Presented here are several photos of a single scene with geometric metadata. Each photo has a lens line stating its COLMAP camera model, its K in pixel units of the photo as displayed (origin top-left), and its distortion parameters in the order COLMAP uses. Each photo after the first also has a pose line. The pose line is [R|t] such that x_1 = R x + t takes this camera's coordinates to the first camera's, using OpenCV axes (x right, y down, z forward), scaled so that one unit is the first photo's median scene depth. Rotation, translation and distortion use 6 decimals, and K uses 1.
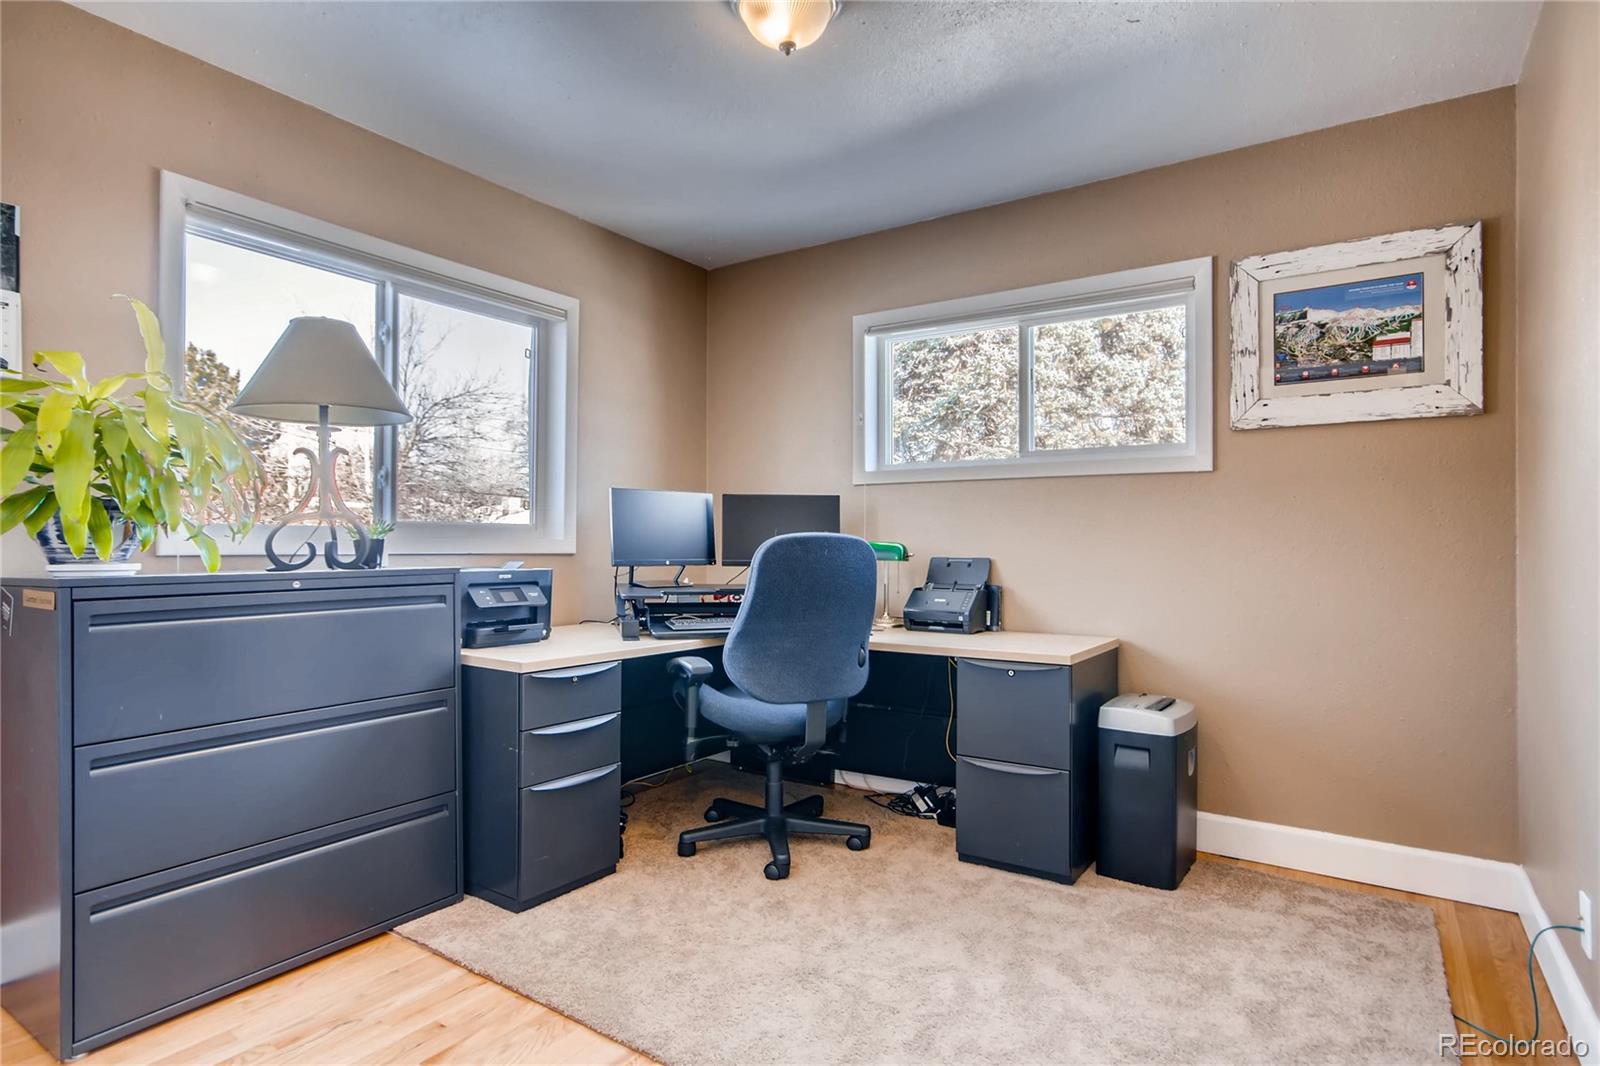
lens RADIAL K [[852.7, 0, 806.2], [0, 852.7, 546.1], [0, 0, 1]] dist [-0.024146, 0.027976]
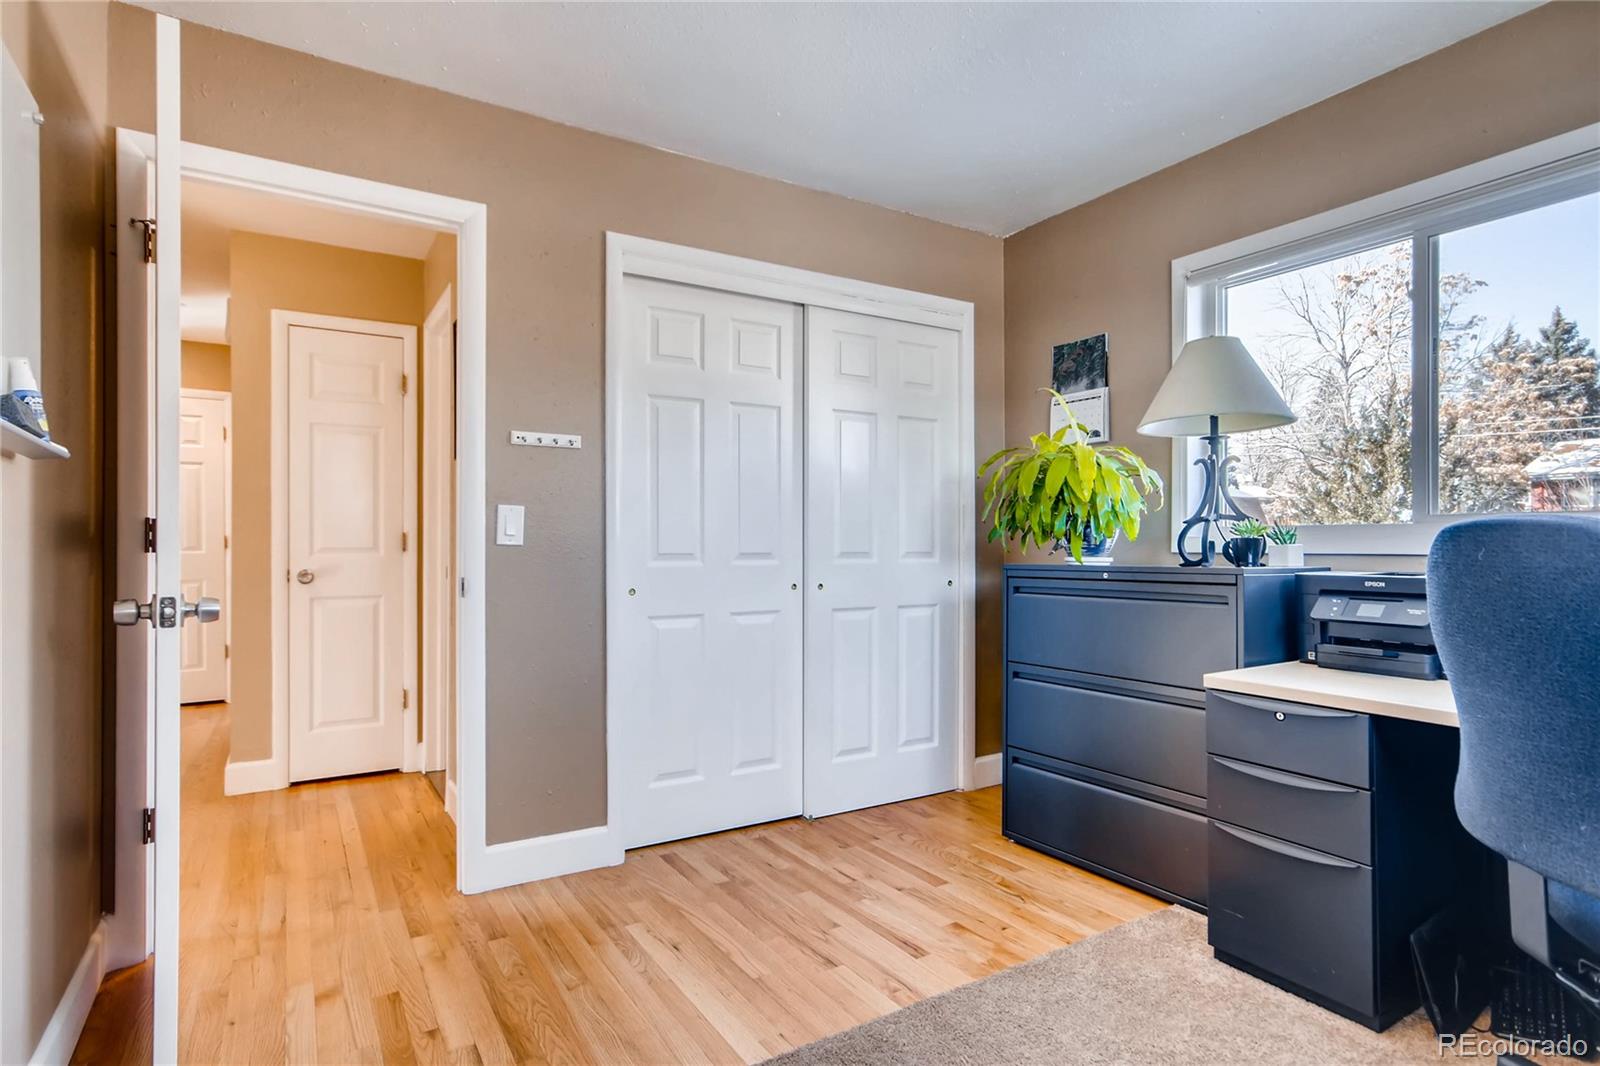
lens RADIAL K [[852.7, 0, 806.2], [0, 852.7, 546.1], [0, 0, 1]] dist [-0.024146, 0.027976]
pose [[-0.424188, 0.003456, -0.905568, 0.674738], [0.003858, 0.999991, 0.002009, -0.003099], [0.905566, -0.002642, -0.424197, 1.034029]]
